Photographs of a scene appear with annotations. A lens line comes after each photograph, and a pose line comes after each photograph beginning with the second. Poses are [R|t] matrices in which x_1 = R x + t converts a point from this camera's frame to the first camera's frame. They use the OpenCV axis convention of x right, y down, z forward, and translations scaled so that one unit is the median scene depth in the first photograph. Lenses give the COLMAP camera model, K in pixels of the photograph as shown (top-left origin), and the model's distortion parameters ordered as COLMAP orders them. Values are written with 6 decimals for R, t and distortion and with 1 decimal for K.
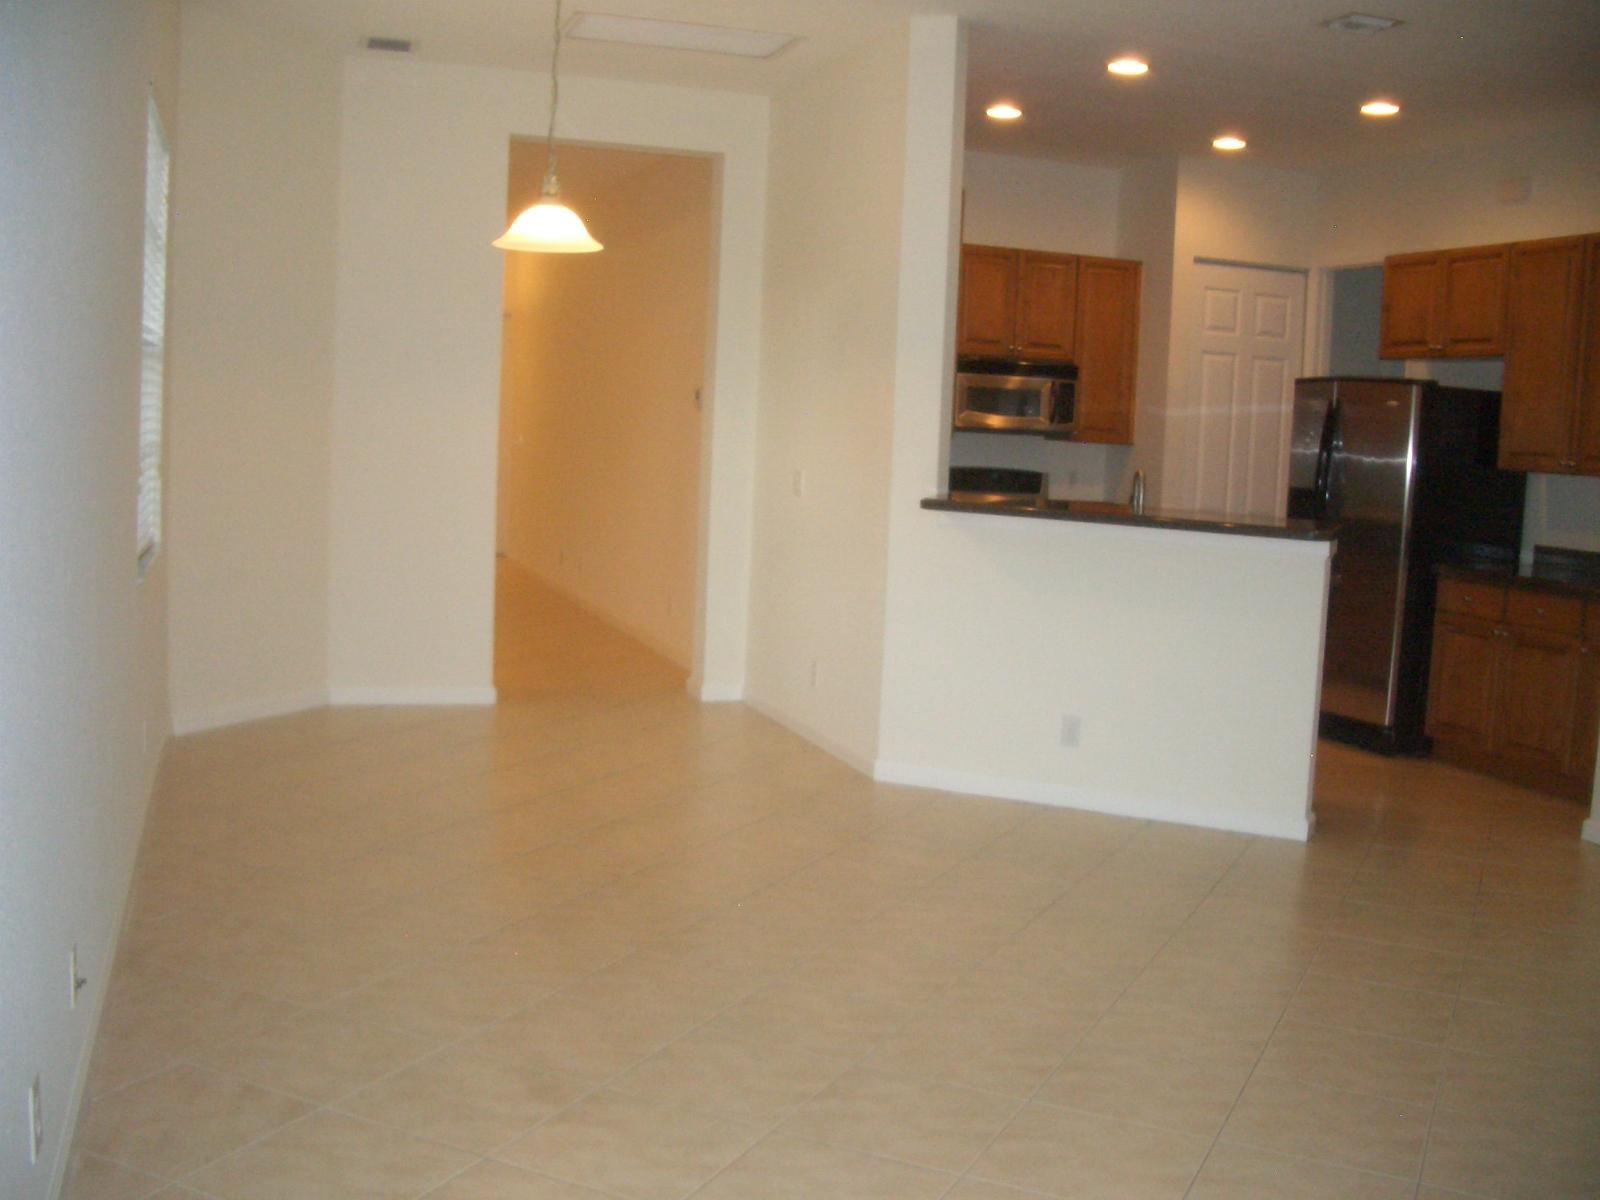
lens RADIAL K [[1616.6, 0, 800.0], [0, 1616.6, 600.0], [0, 0, 1]] dist [-0.229143, 0.236789]
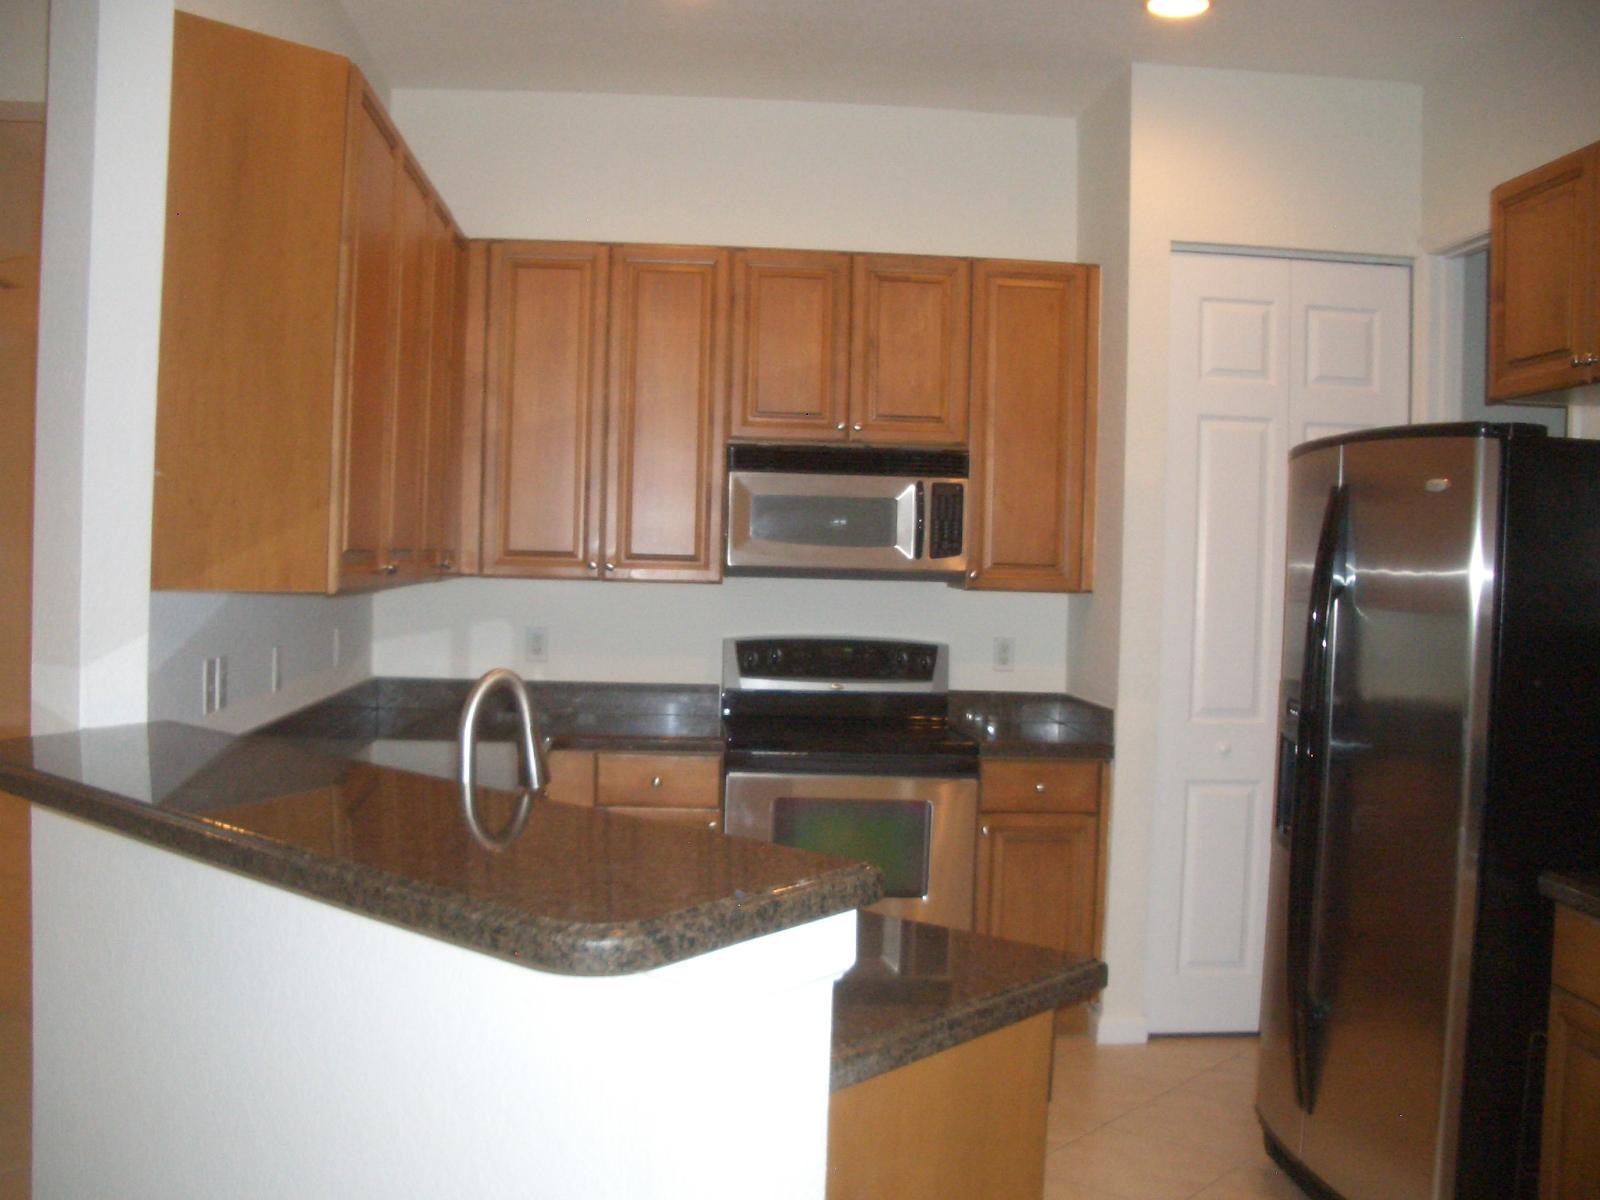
lens RADIAL K [[1616.6, 0, 800.0], [0, 1616.6, 600.0], [0, 0, 1]] dist [-0.229143, 0.236789]
pose [[0.965779, -0.012010, -0.259087, 0.264320], [-0.011543, 0.995947, -0.089195, -0.044847], [0.259108, 0.089134, 0.961727, 0.454098]]
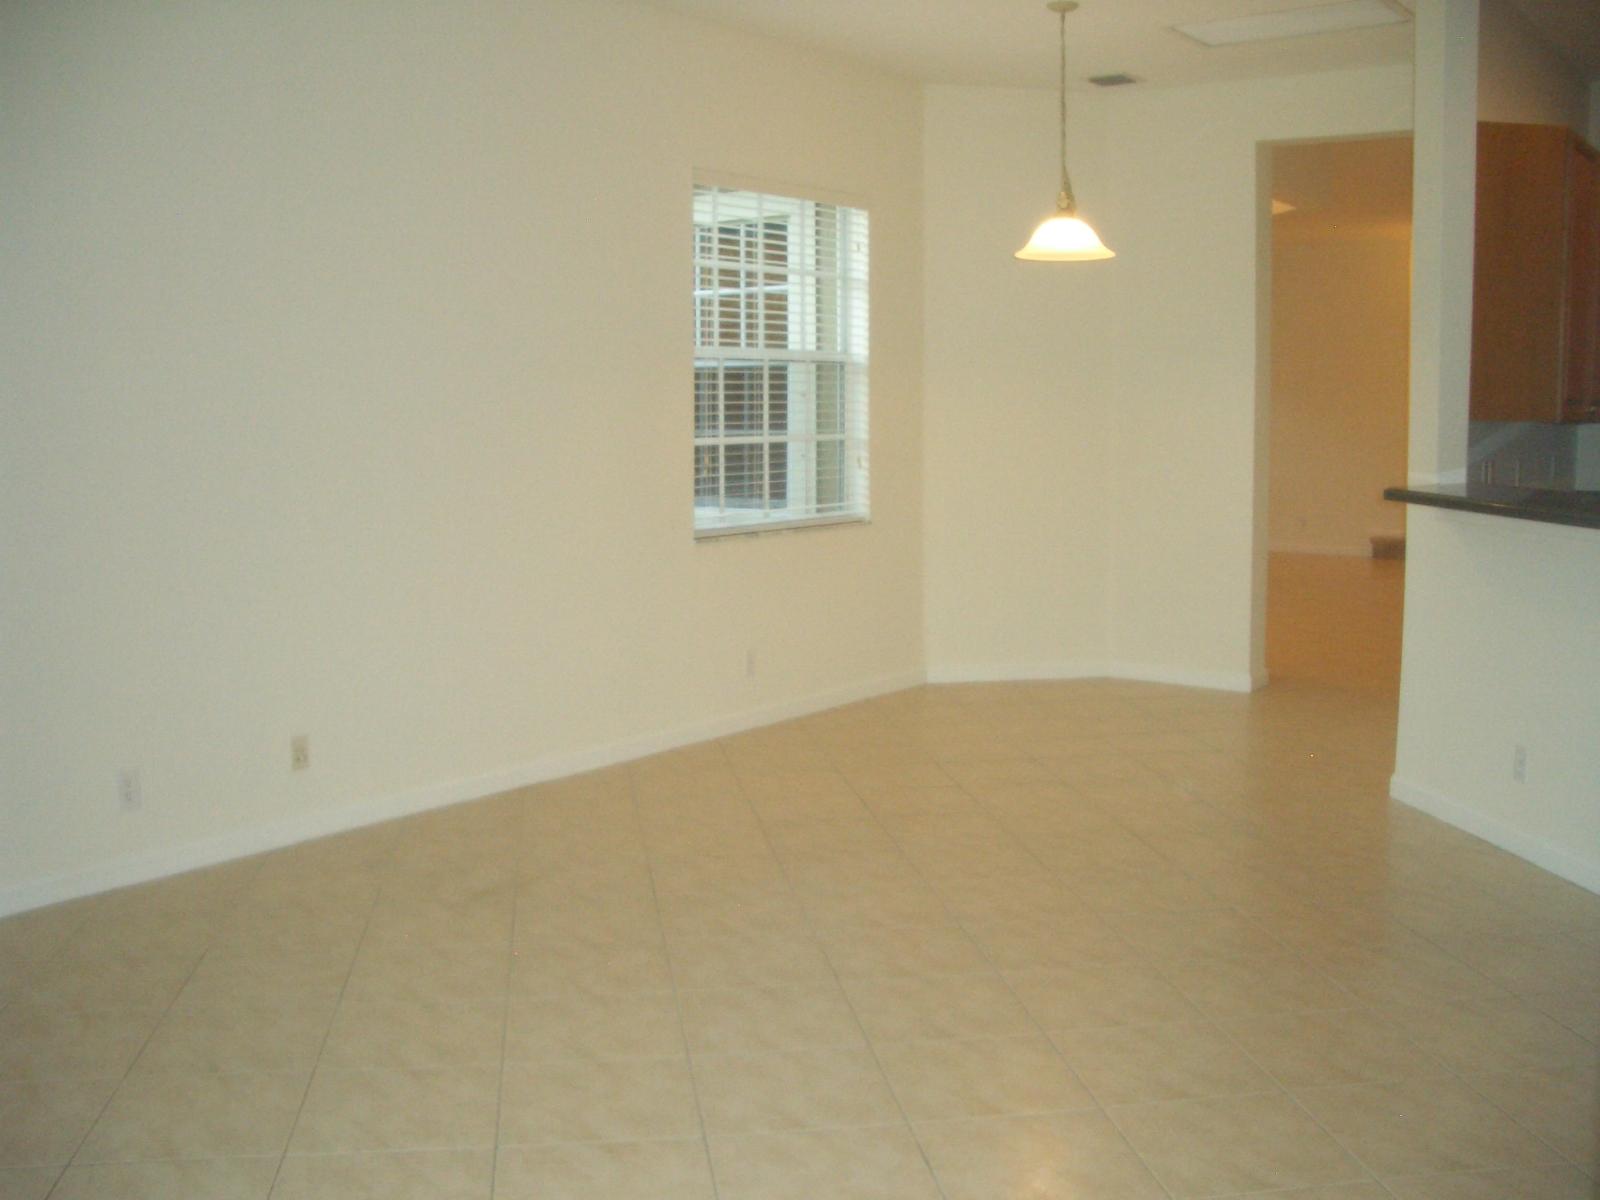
lens RADIAL K [[1616.6, 0, 800.0], [0, 1616.6, 600.0], [0, 0, 1]] dist [-0.229143, 0.236789]
pose [[0.563323, 0.051423, -0.824635, 0.424192], [-0.065275, 0.997712, 0.017624, 0.005743], [0.823654, 0.043900, 0.565391, 0.153486]]
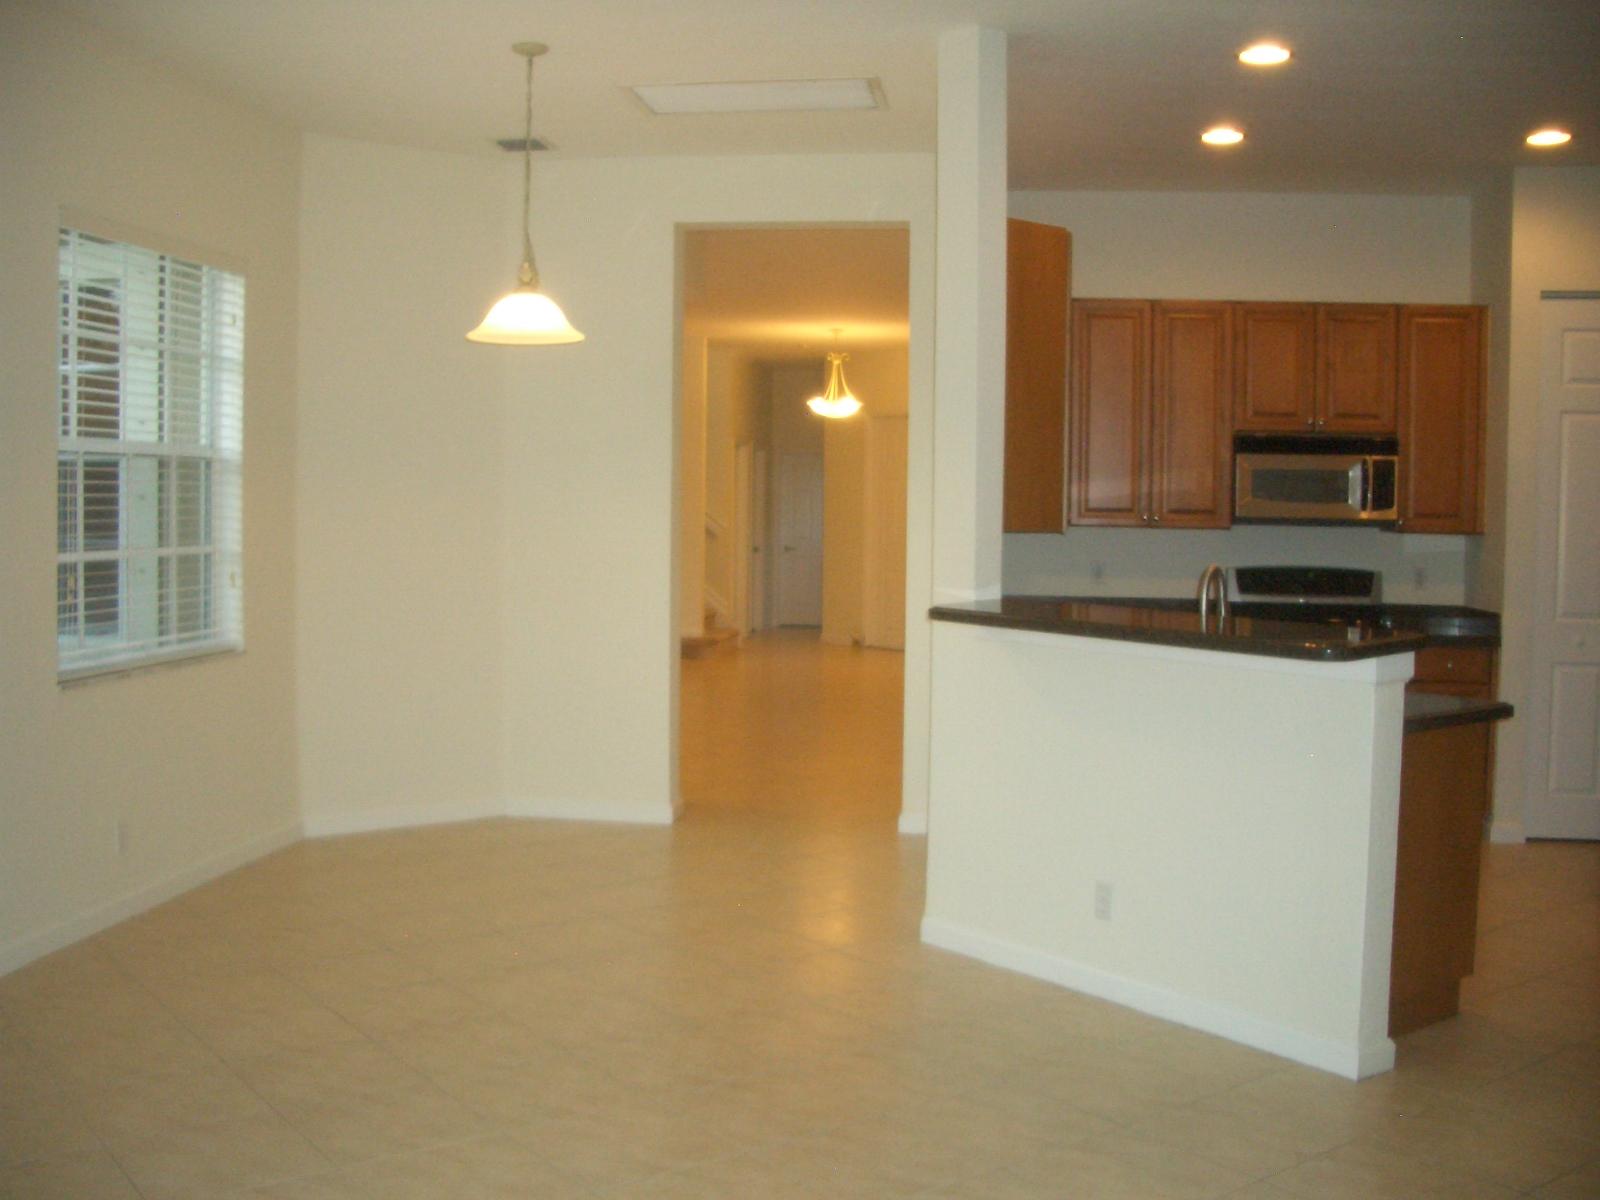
lens RADIAL K [[1616.6, 0, 800.0], [0, 1616.6, 600.0], [0, 0, 1]] dist [-0.229143, 0.236789]
pose [[0.894476, -0.009653, -0.447013, 0.260417], [-0.021021, 0.997753, -0.063610, -0.006899], [0.446622, 0.066294, 0.892263, 0.156164]]
